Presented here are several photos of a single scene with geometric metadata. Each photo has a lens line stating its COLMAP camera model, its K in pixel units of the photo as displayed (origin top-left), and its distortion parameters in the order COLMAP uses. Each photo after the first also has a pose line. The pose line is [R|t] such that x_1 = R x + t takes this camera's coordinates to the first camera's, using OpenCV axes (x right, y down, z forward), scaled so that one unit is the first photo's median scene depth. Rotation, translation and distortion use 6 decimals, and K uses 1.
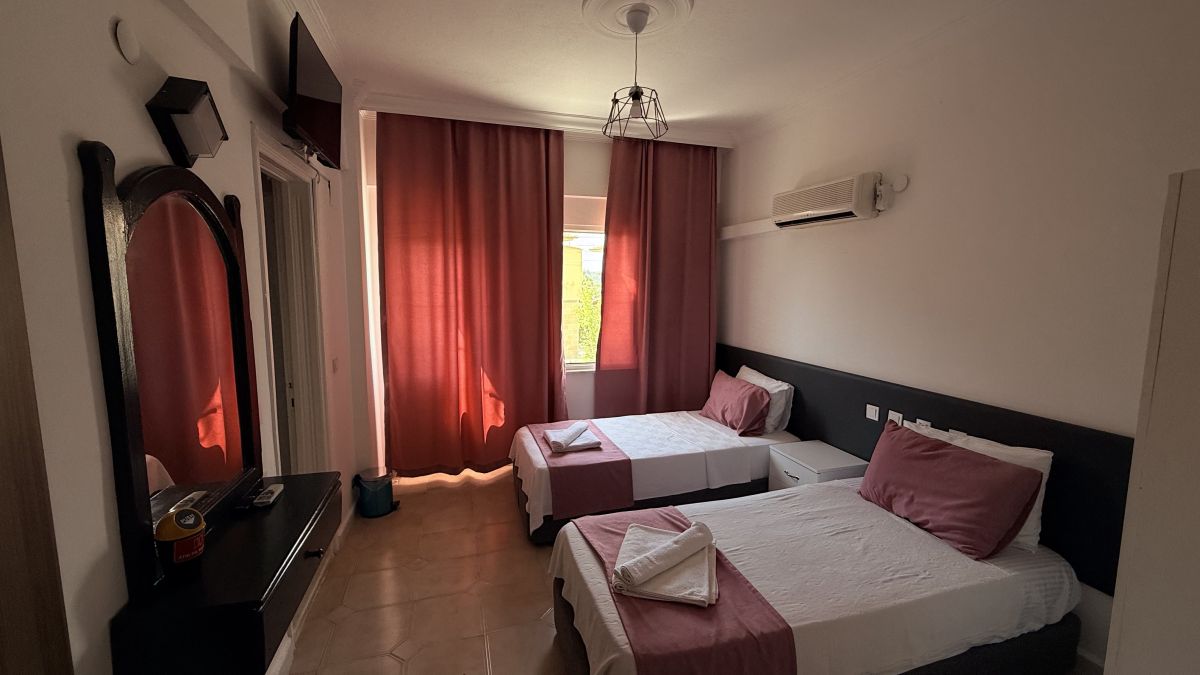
lens RADIAL K [[481.5, 0, 596.2], [0, 481.5, 336.4], [0, 0, 1]] dist [0.000885, 0.000276]
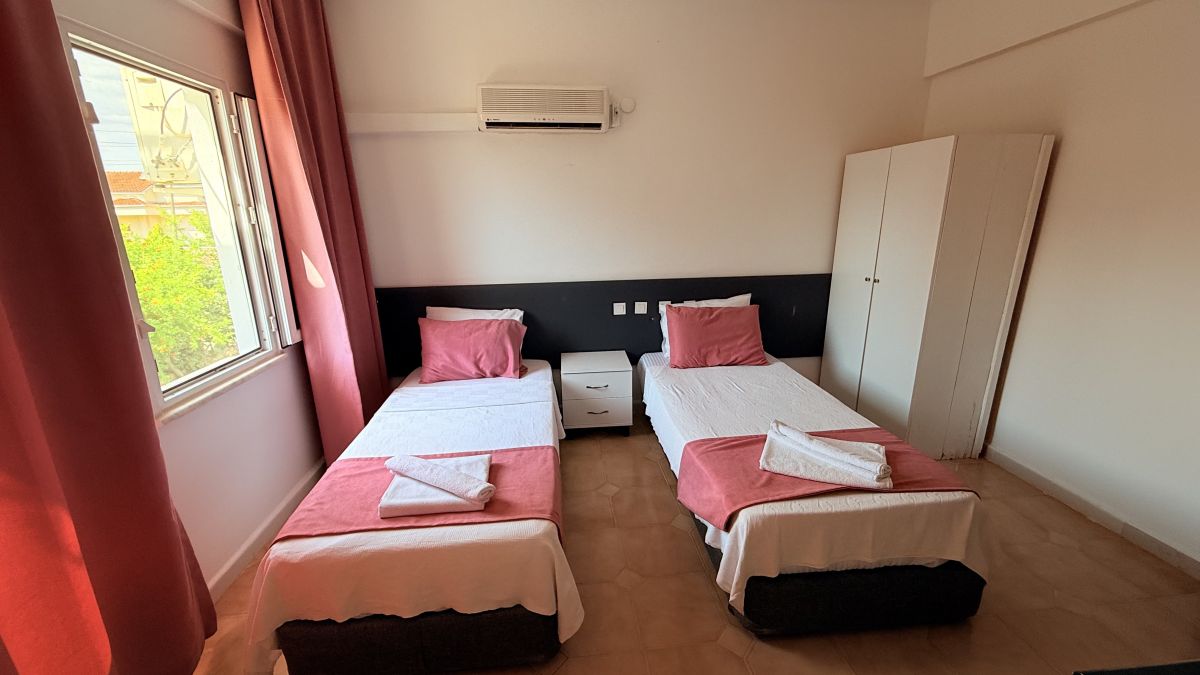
lens RADIAL K [[481.5, 0, 596.2], [0, 481.5, 336.4], [0, 0, 1]] dist [0.000885, 0.000276]
pose [[0.189953, -0.253561, 0.948486, -0.658661], [0.130344, 0.964036, 0.231614, -0.065923], [-0.973102, 0.079634, 0.216171, 0.936511]]
